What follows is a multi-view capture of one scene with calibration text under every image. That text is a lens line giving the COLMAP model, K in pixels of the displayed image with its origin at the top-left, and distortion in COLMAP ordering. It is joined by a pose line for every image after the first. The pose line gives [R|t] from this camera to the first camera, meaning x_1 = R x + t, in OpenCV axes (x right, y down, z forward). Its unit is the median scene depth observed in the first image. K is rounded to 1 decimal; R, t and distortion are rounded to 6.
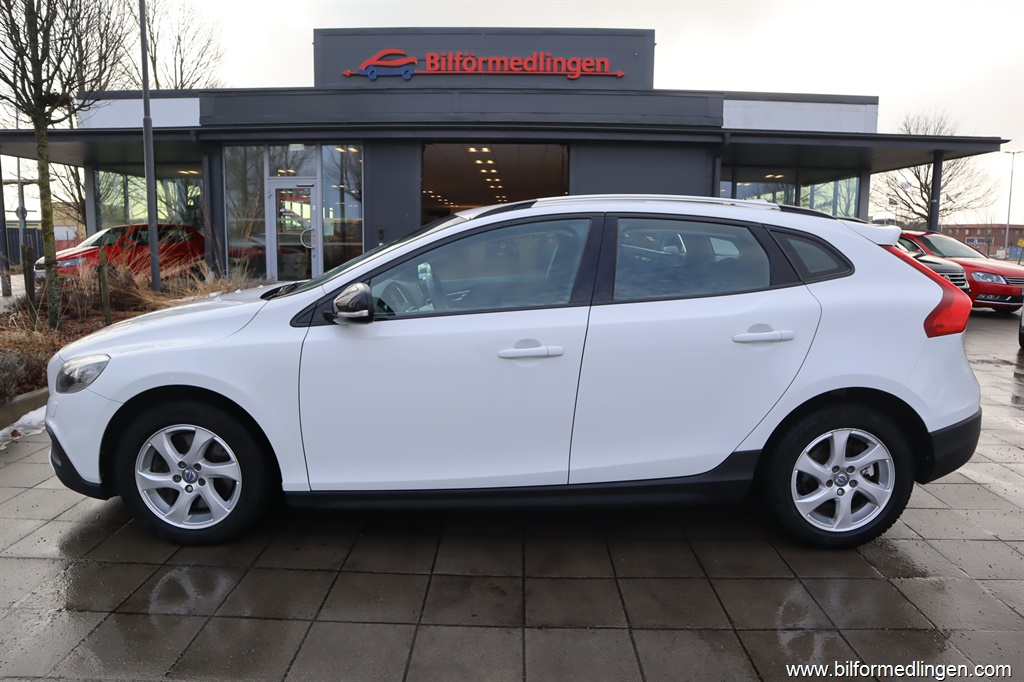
lens RADIAL K [[728.8, 0, 512.0], [0, 728.8, 341.0], [0, 0, 1]] dist [-0.151890, 0.113397]
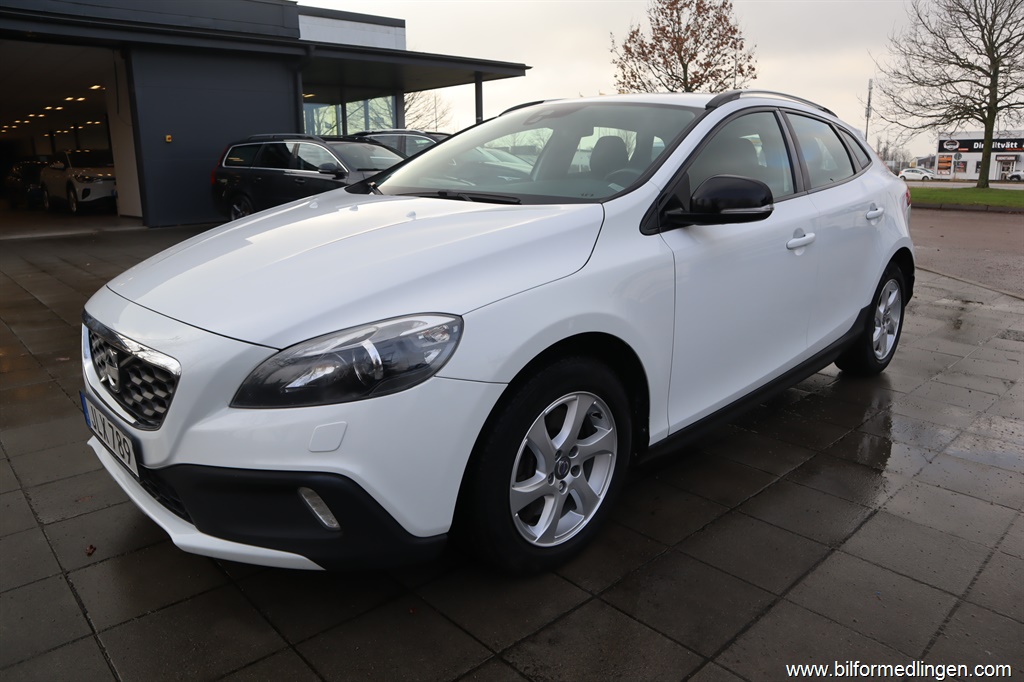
lens RADIAL K [[728.8, 0, 512.0], [0, 728.8, 341.0], [0, 0, 1]] dist [-0.151890, 0.113397]
pose [[0.713233, -0.184811, 0.676125, -0.397417], [0.117425, 0.982486, 0.144681, -0.016114], [-0.691021, -0.023797, 0.722442, 0.221951]]
